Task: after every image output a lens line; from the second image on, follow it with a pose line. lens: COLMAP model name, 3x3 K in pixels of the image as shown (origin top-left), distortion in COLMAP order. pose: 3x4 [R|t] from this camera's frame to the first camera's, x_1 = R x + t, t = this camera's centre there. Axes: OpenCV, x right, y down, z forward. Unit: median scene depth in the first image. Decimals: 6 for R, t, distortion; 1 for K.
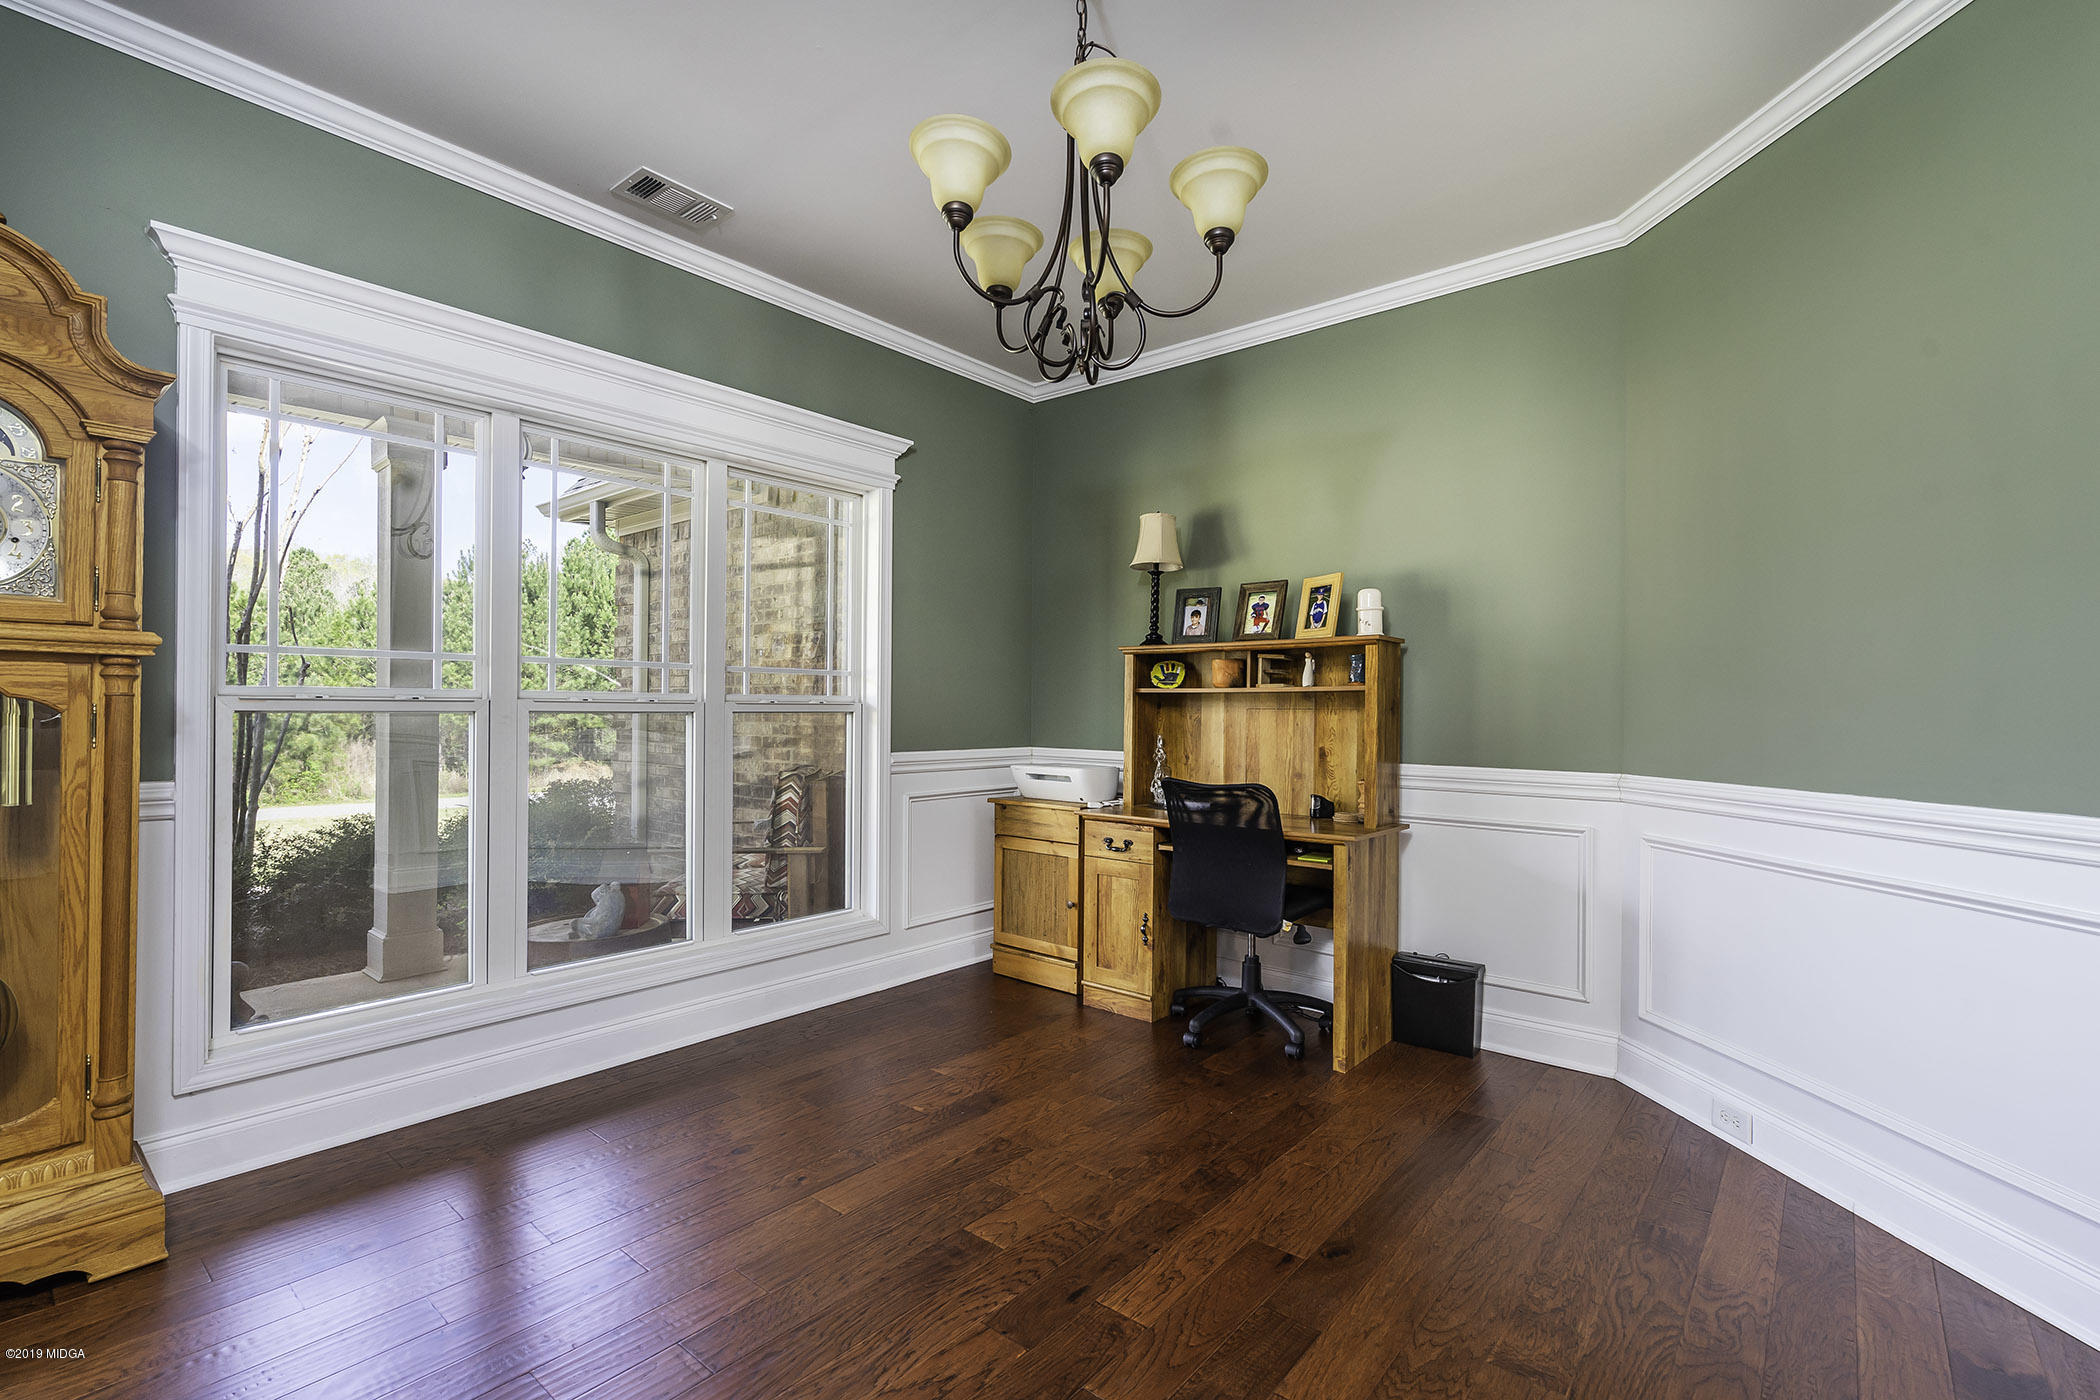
lens RADIAL K [[938.4, 0, 1057.0], [0, 938.4, 706.1], [0, 0, 1]] dist [-0.001212, -0.000081]
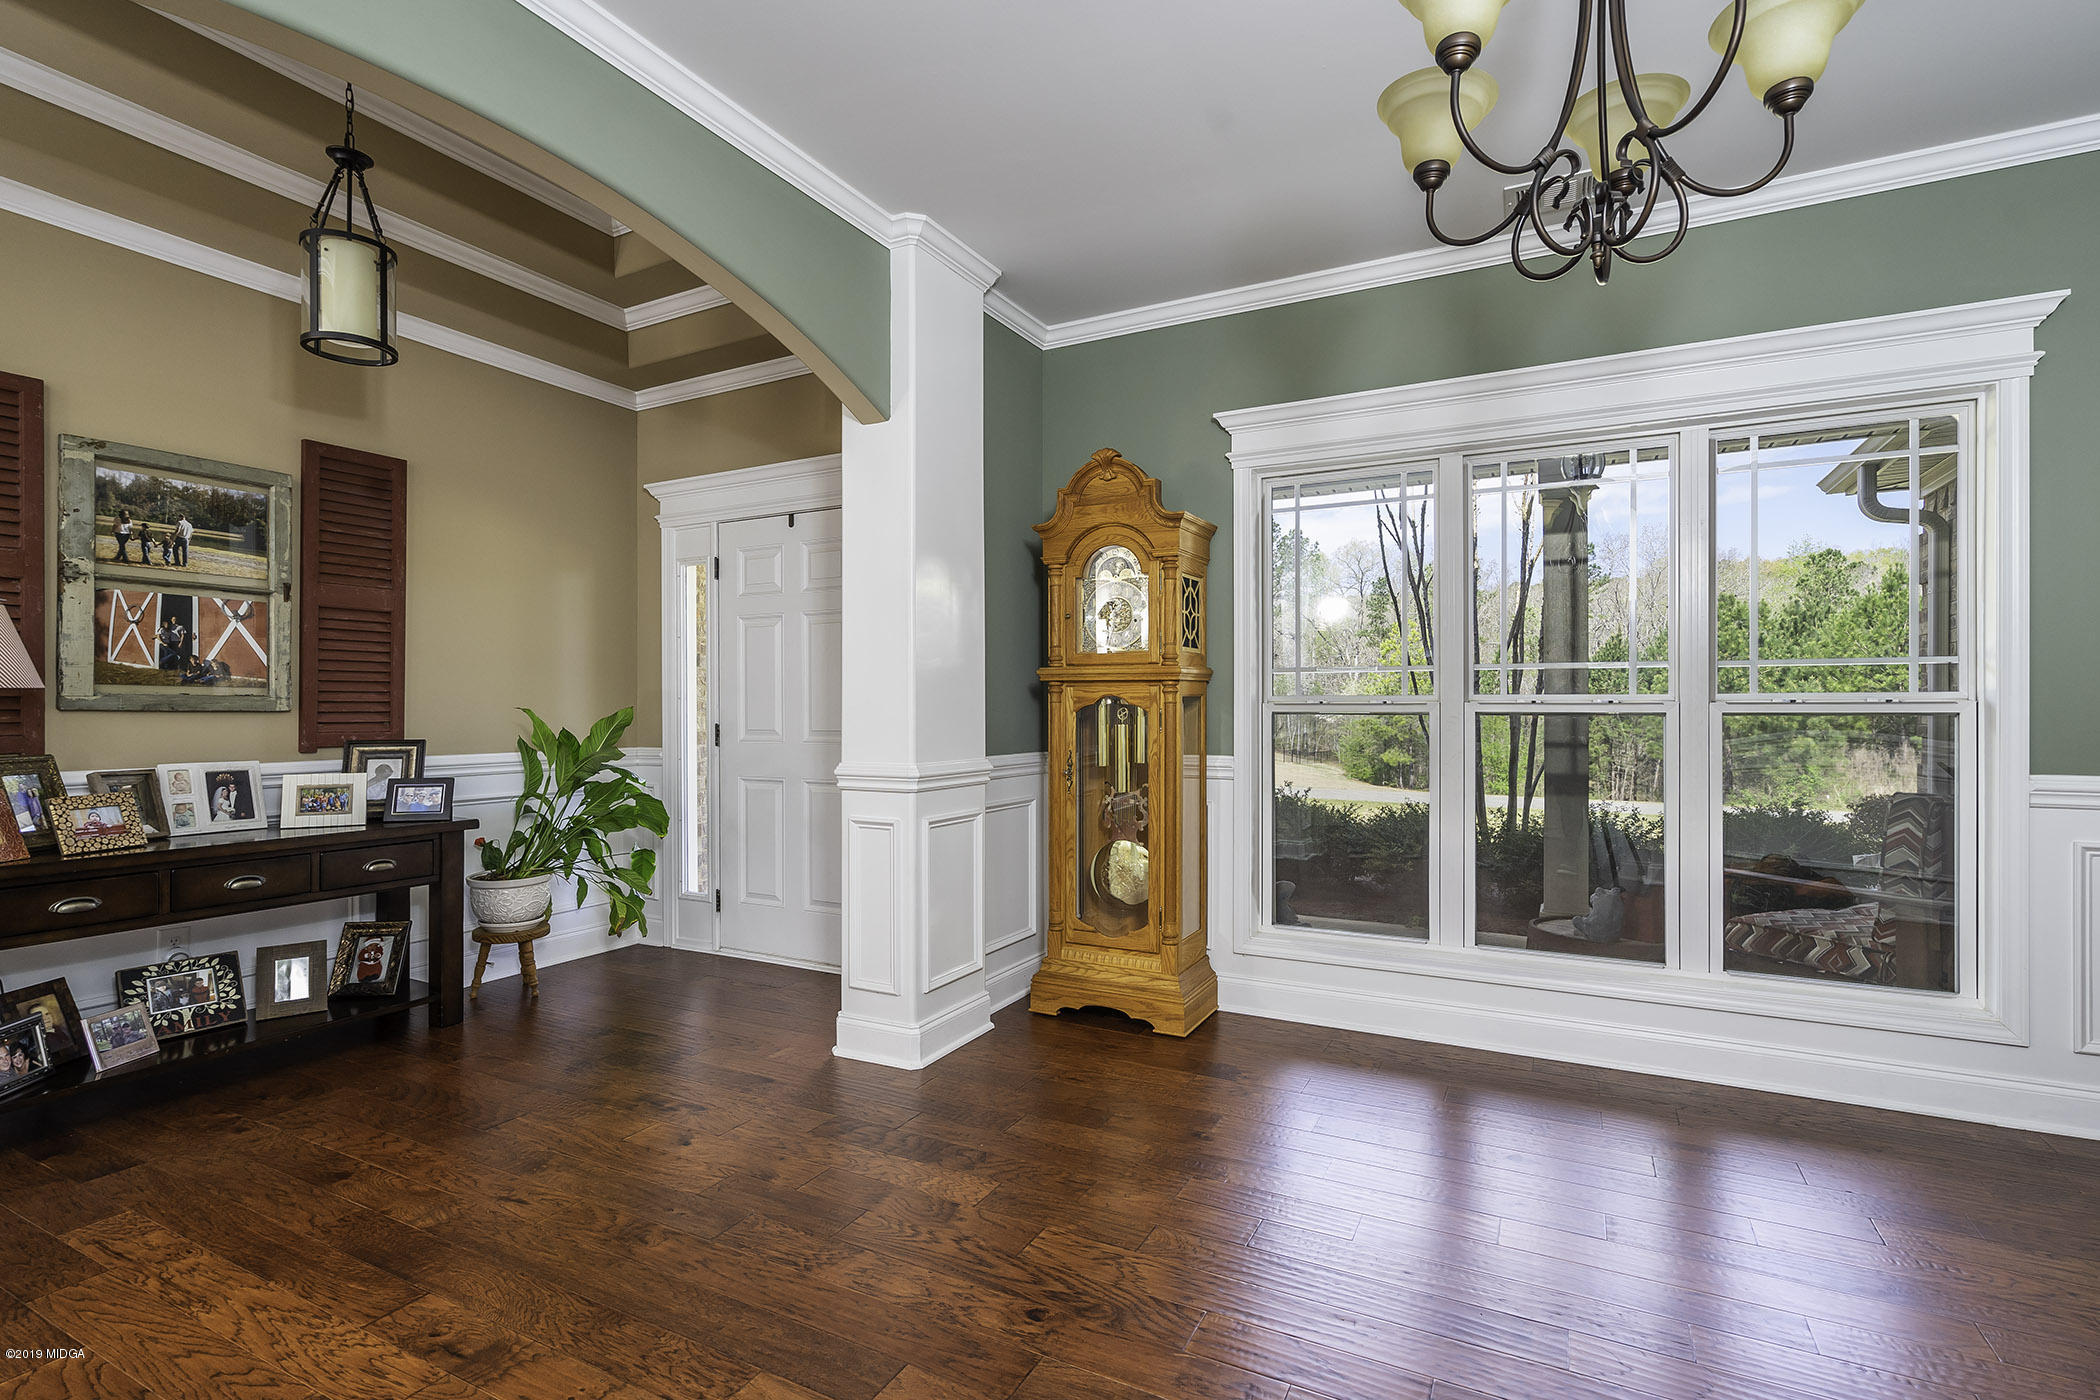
lens RADIAL K [[938.4, 0, 1057.0], [0, 938.4, 706.1], [0, 0, 1]] dist [-0.001212, -0.000081]
pose [[0.240457, -0.007028, -0.970634, 0.440360], [0.003610, 0.999973, -0.006346, 0.003687], [0.970653, -0.001978, 0.240476, 0.261357]]
